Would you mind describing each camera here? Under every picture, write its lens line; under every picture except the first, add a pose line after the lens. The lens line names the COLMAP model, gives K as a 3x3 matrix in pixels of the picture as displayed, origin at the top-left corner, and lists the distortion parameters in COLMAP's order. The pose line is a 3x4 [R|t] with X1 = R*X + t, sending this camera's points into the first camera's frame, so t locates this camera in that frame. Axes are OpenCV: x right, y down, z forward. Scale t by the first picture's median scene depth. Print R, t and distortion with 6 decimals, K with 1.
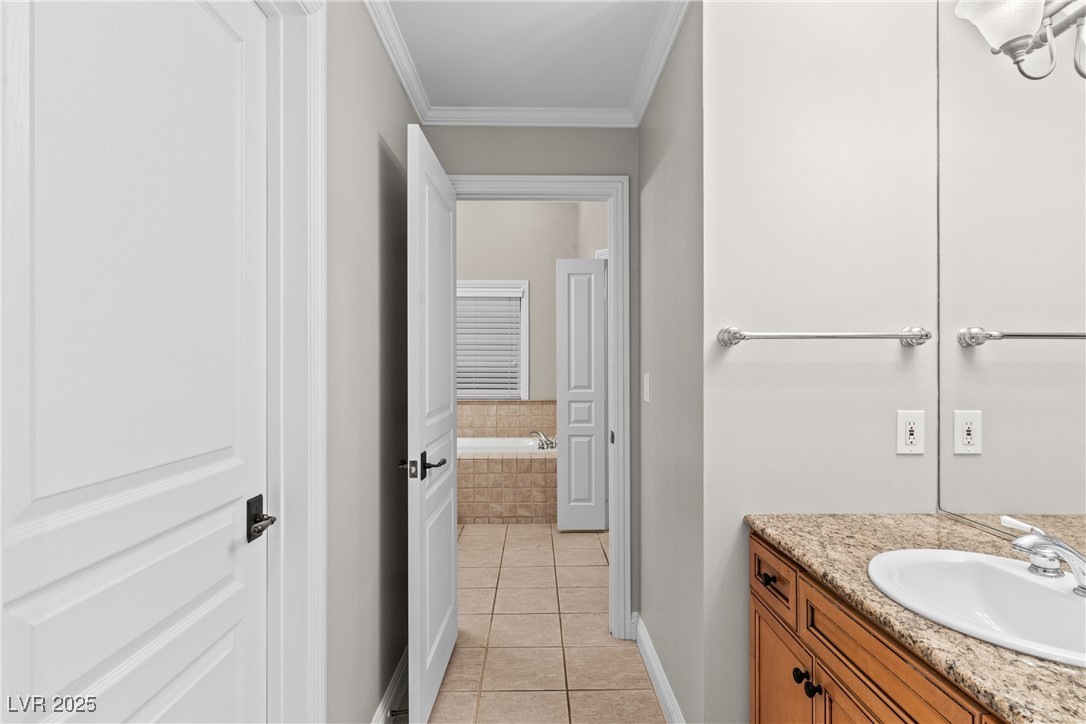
lens RADIAL K [[598.2, 0, 537.5], [0, 598.2, 353.1], [0, 0, 1]] dist [0.006717, 0.000690]
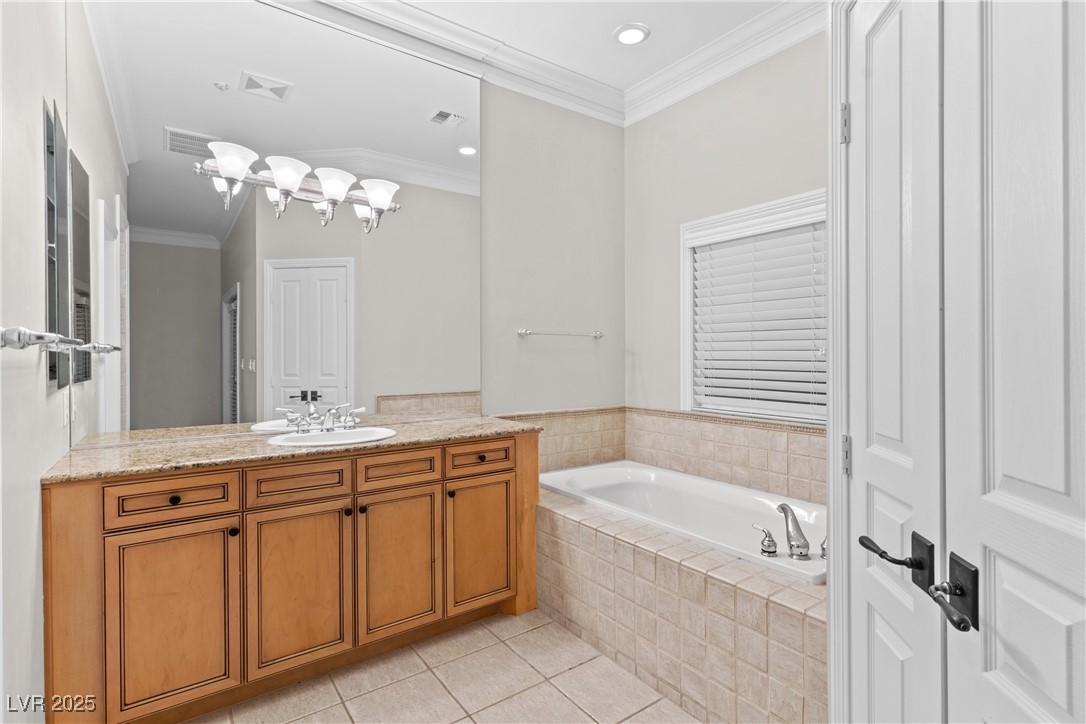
lens RADIAL K [[519.5, 0, 564.2], [0, 519.5, 346.8], [0, 0, 1]] dist [0.002962, -0.000876]
pose [[0.555226, -0.013875, -0.831584, 0.247790], [0.017104, 0.999840, -0.005262, 0.012074], [0.831524, -0.011302, 0.555374, 0.707769]]
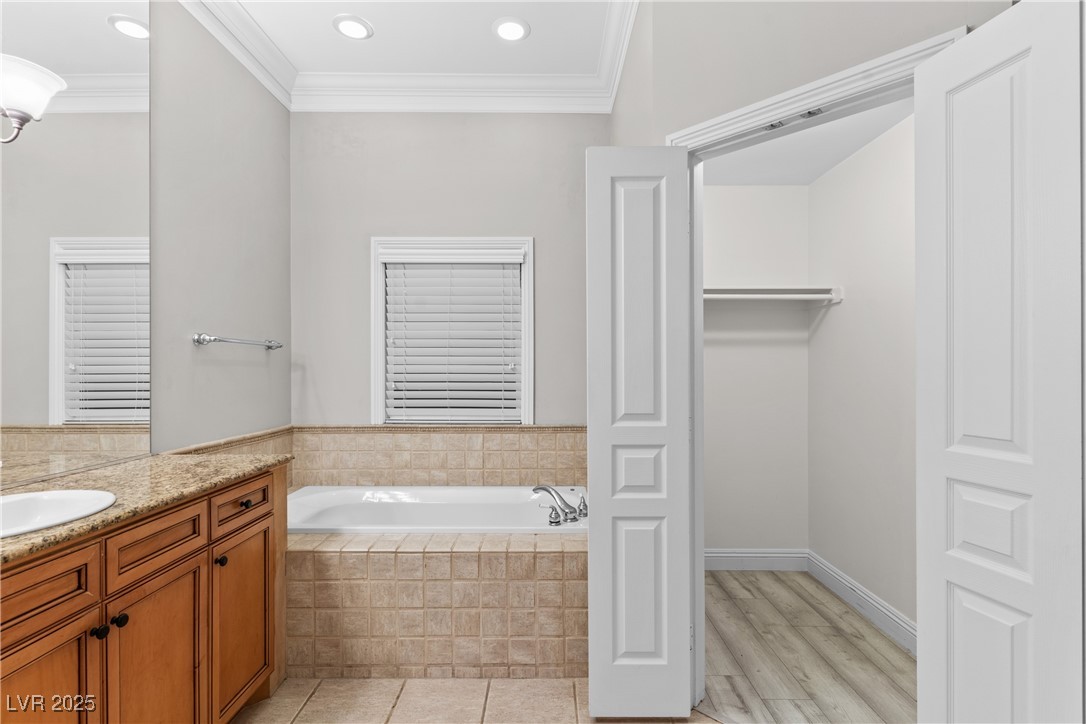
lens RADIAL K [[519.5, 0, 519.3], [0, 519.5, 362.7], [0, 0, 1]] dist [0.002962, -0.000876]
pose [[0.998437, -0.001697, -0.055859, 0.001001], [0.001897, 0.999992, 0.003533, 0.012023], [0.055852, -0.003633, 0.998432, 0.552948]]
